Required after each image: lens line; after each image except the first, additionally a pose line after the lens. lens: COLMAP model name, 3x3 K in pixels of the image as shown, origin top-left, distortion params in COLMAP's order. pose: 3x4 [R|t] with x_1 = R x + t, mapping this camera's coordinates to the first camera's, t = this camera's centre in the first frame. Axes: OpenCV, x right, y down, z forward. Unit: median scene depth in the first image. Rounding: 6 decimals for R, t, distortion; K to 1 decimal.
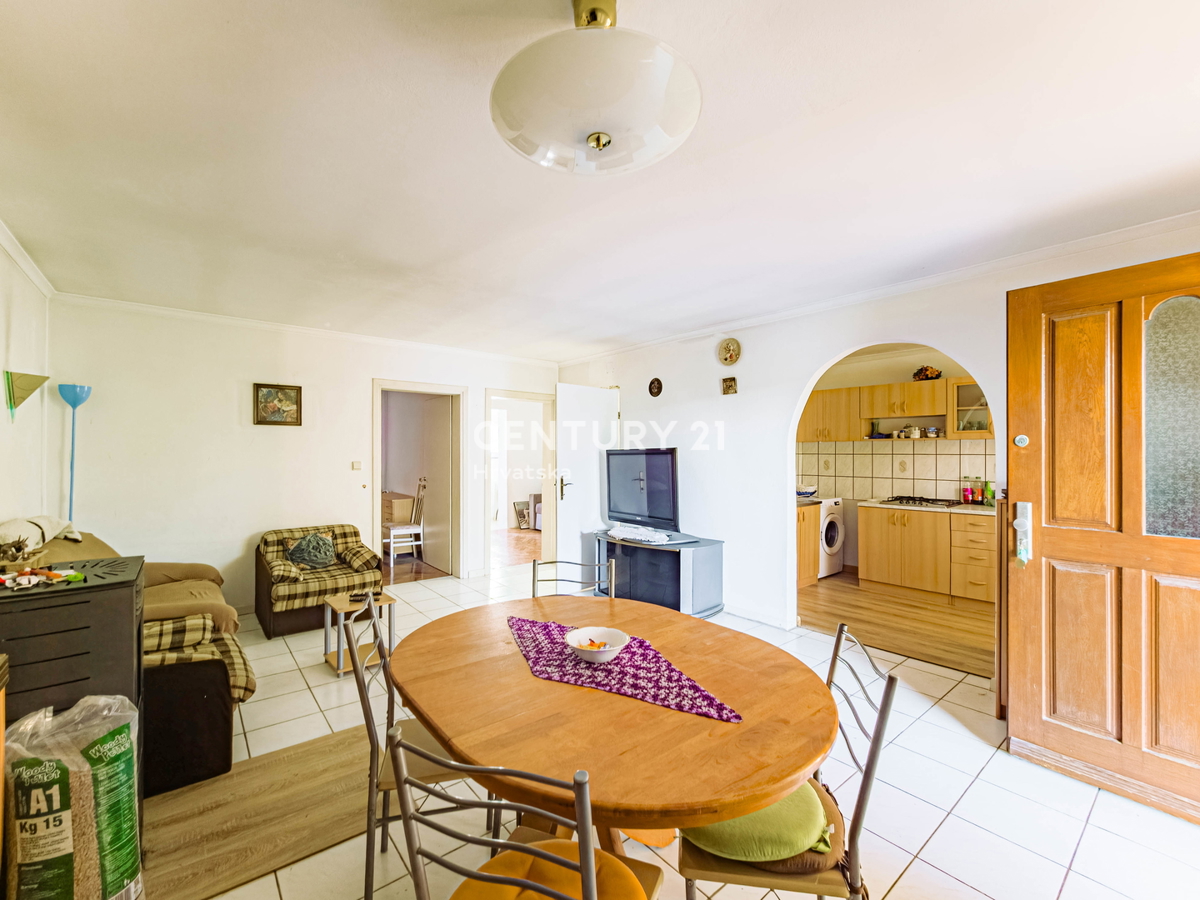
lens RADIAL K [[517.5, 0, 597.6], [0, 517.5, 439.5], [0, 0, 1]] dist [-0.001009, 0.000171]
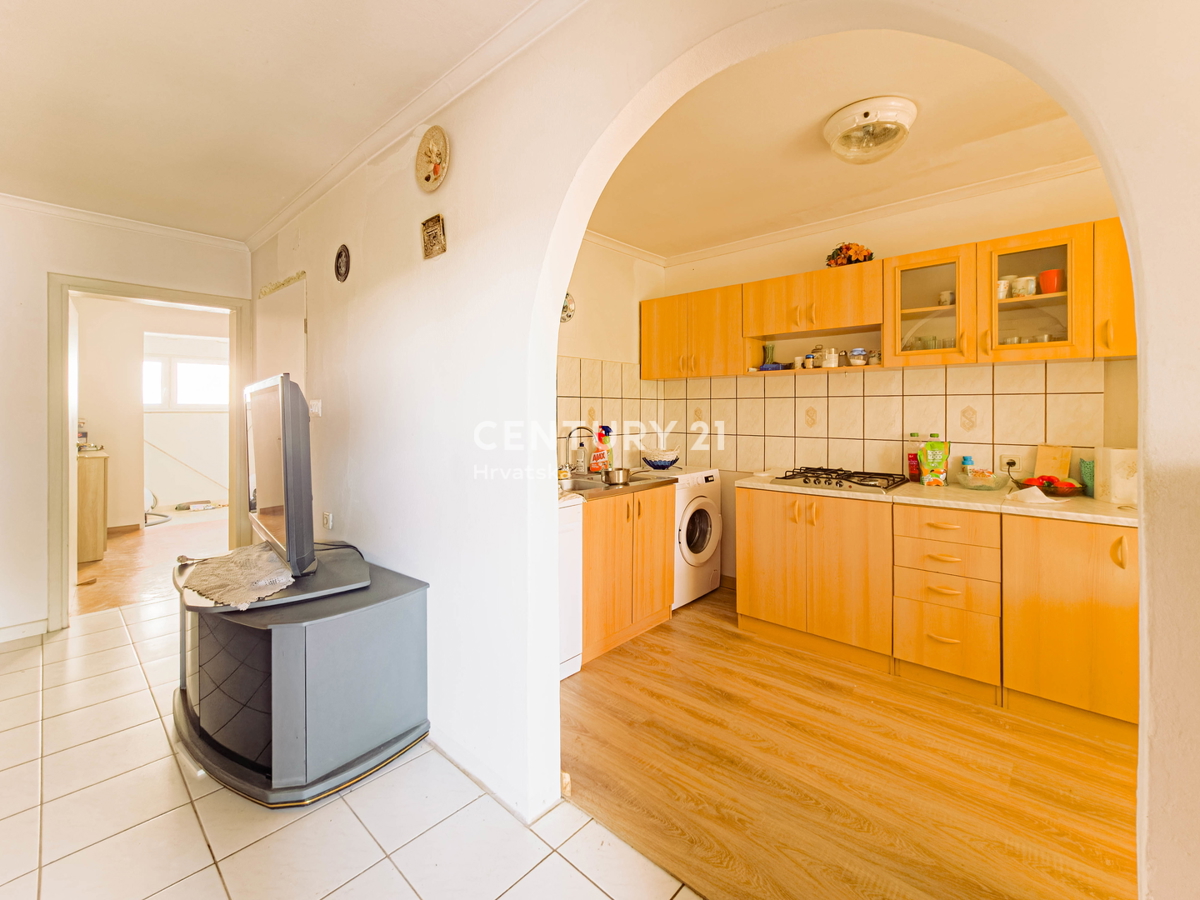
lens RADIAL K [[532.3, 0, 578.1], [0, 532.3, 399.5], [0, 0, 1]] dist [-0.000225, 0.000062]
pose [[0.994409, -0.004581, 0.105501, 0.276688], [0.003752, 0.999961, 0.008052, 0.027660], [-0.105533, -0.007611, 0.994387, 0.447223]]
